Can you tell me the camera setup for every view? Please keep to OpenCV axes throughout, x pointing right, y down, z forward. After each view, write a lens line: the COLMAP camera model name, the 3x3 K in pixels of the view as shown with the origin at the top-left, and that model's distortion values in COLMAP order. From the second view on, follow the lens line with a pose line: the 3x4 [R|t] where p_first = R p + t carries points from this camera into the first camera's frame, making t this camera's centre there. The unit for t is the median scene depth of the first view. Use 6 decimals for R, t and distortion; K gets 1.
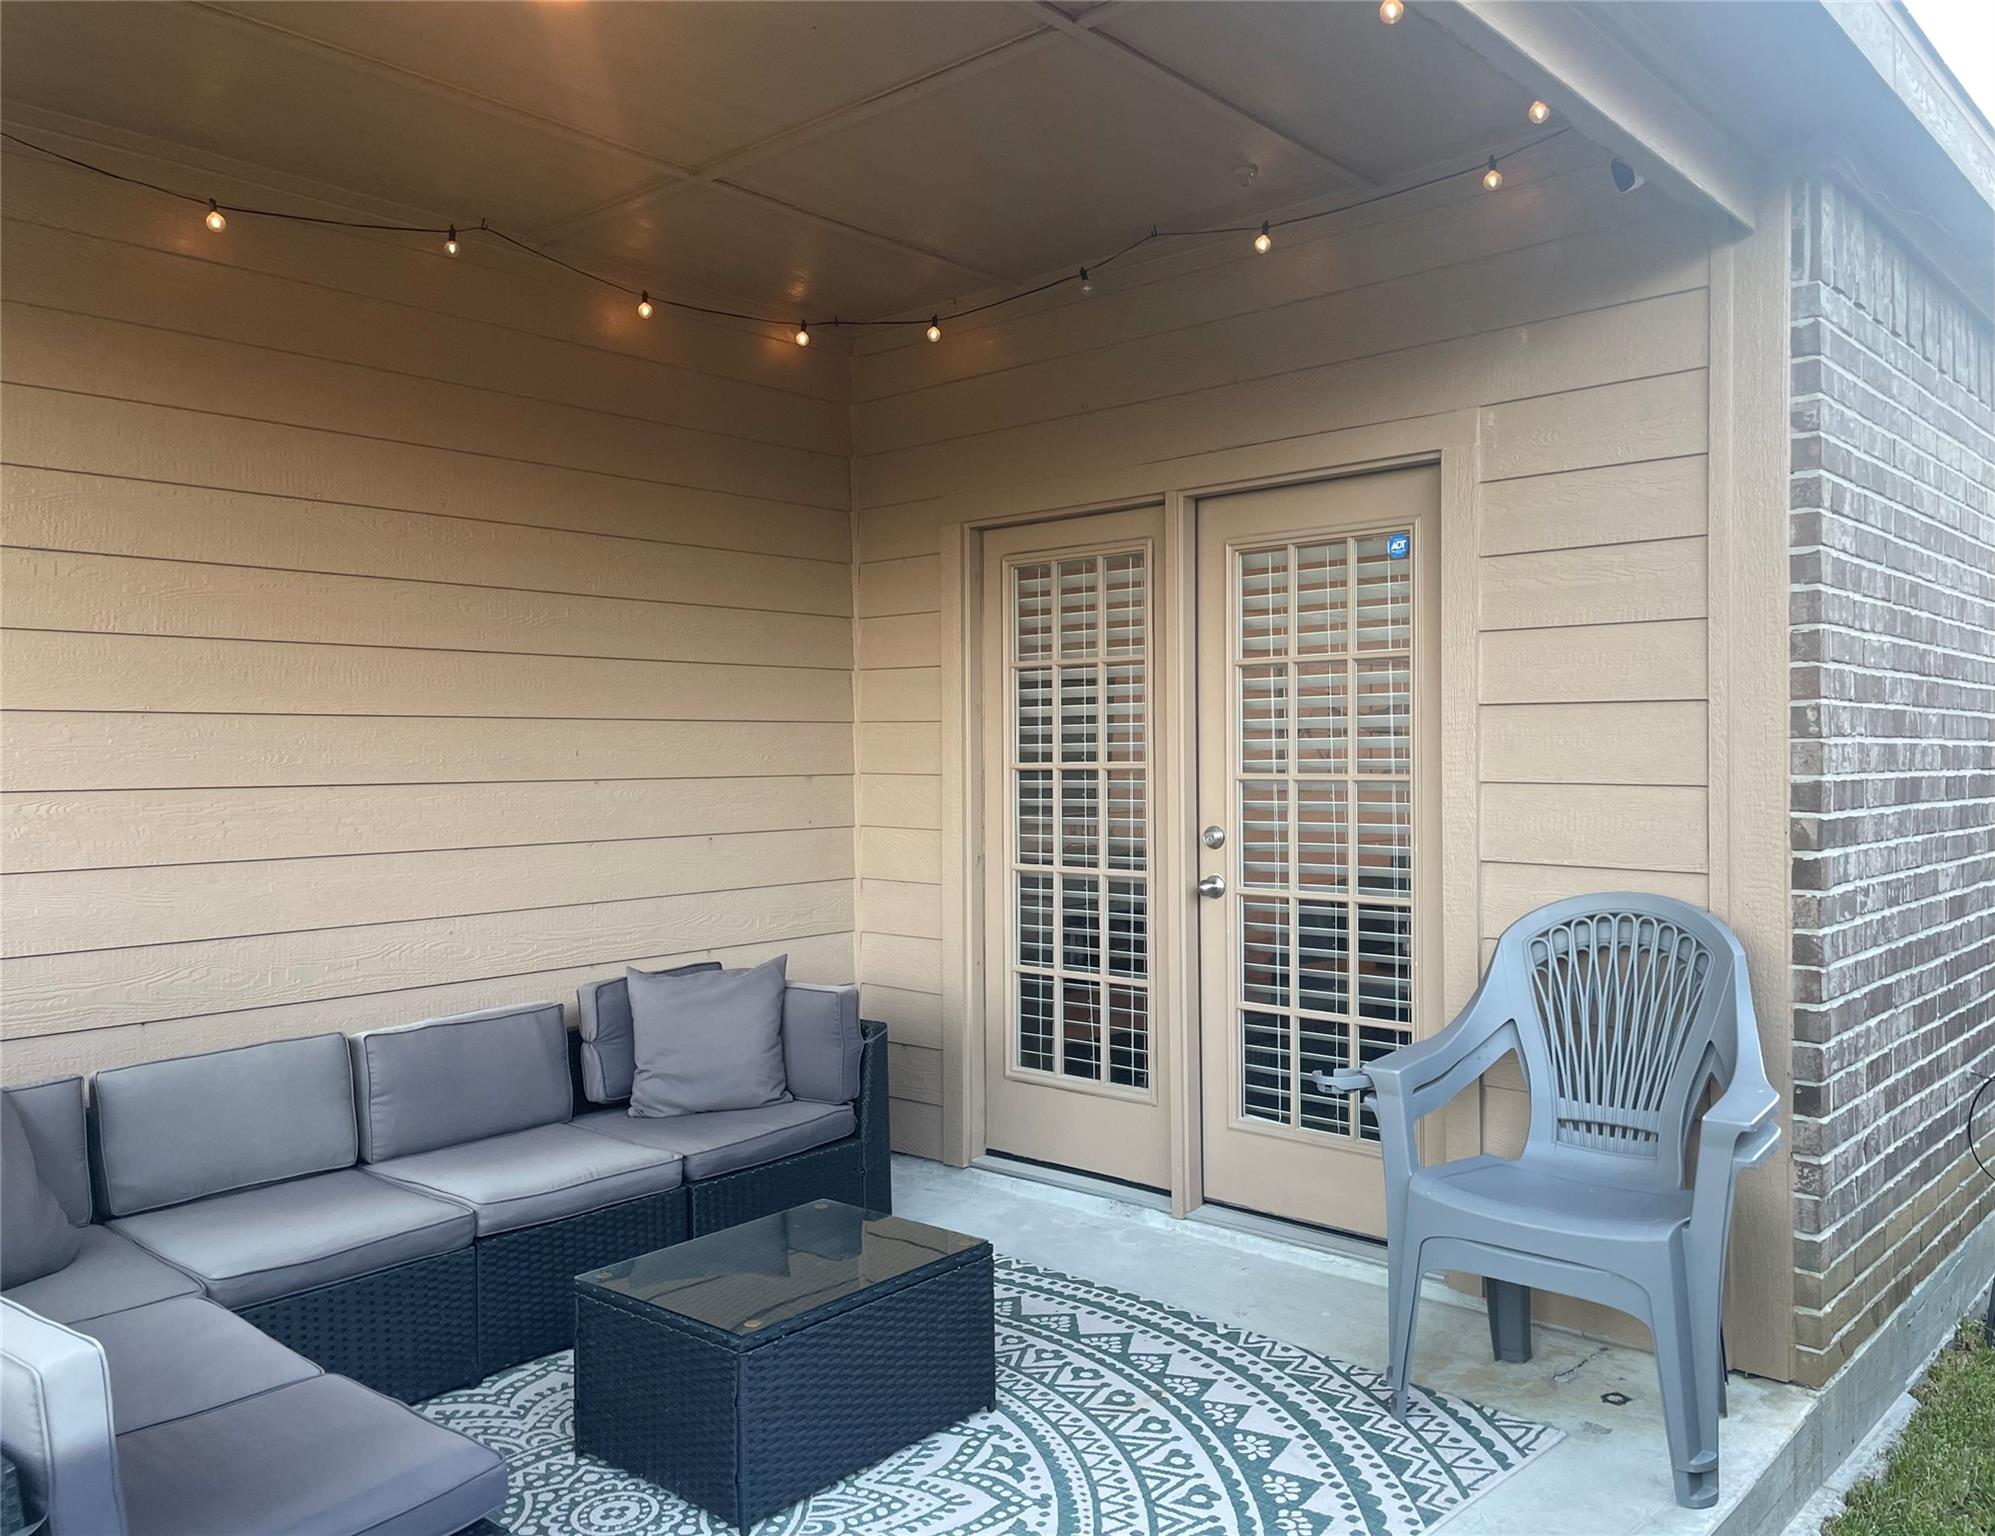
lens RADIAL K [[1580.2, 0, 998.5], [0, 1580.2, 764.1], [0, 0, 1]] dist [0.067270, -0.028407]
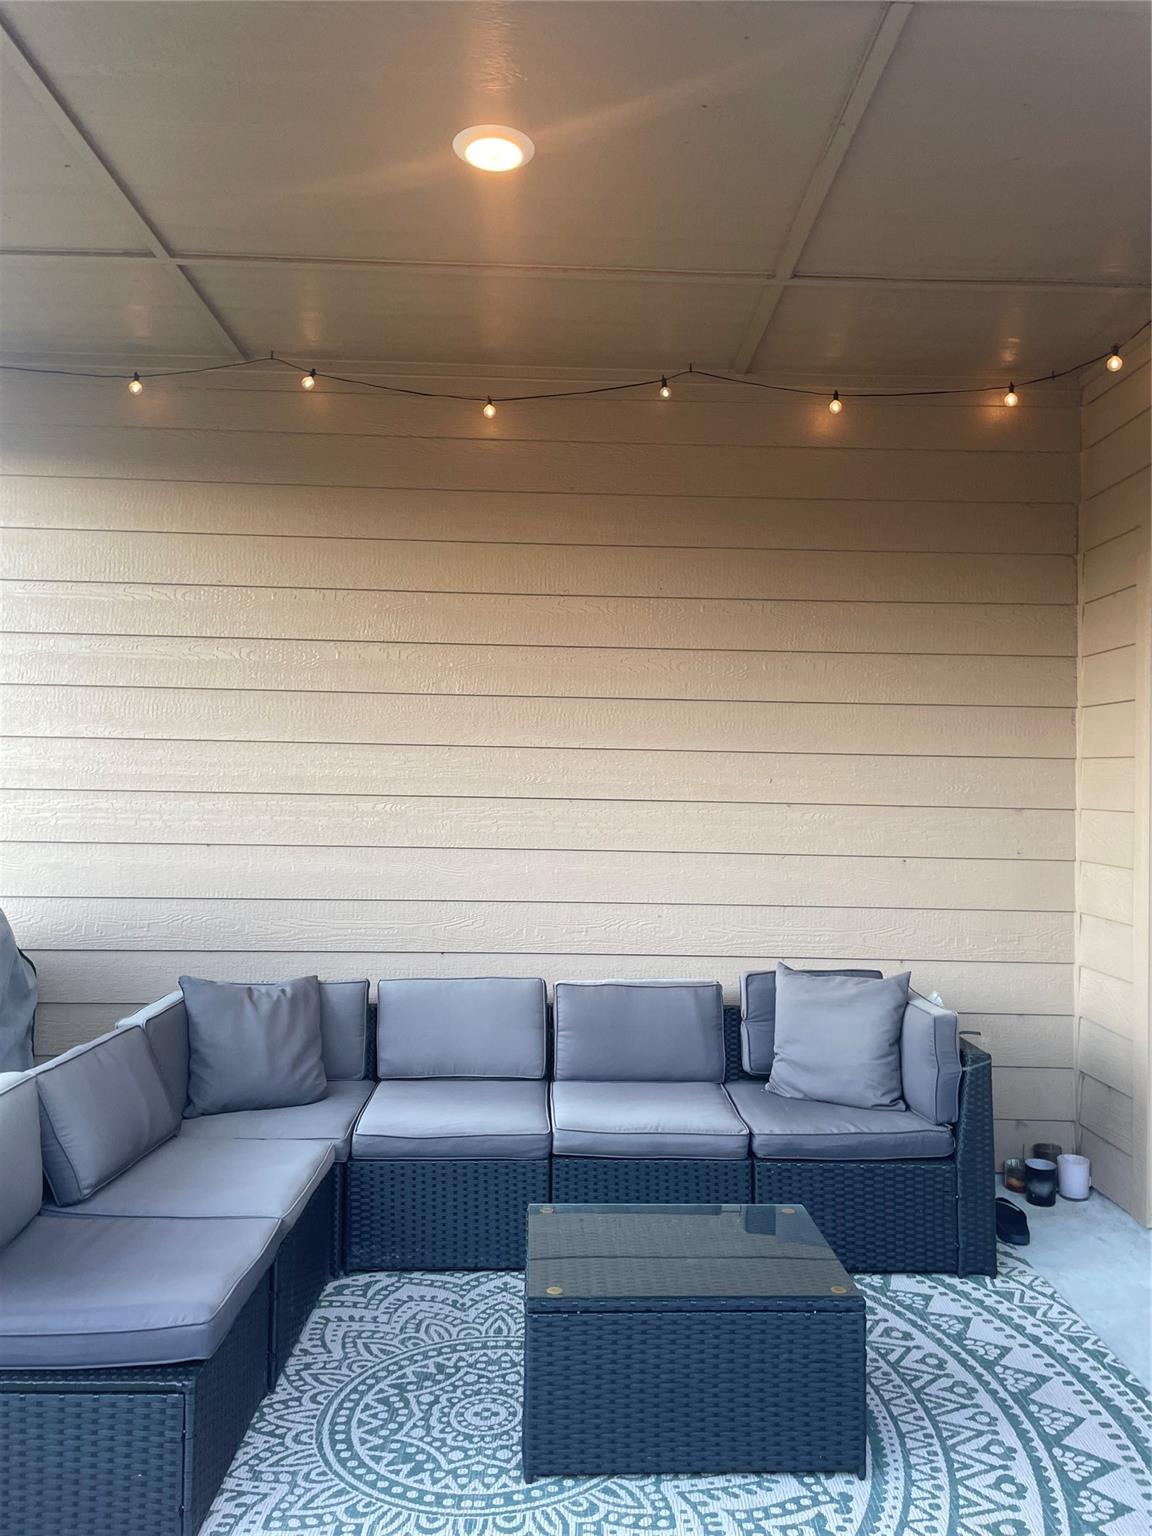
lens RADIAL K [[1167.7, 0, 569.7], [0, 1167.7, 757.2], [0, 0, 1]] dist [0.078092, -0.084976]
pose [[0.689341, 0.003652, -0.724427, 0.325143], [-0.032540, 0.999134, -0.025927, 0.004049], [0.723705, 0.041446, 0.688863, 0.319760]]
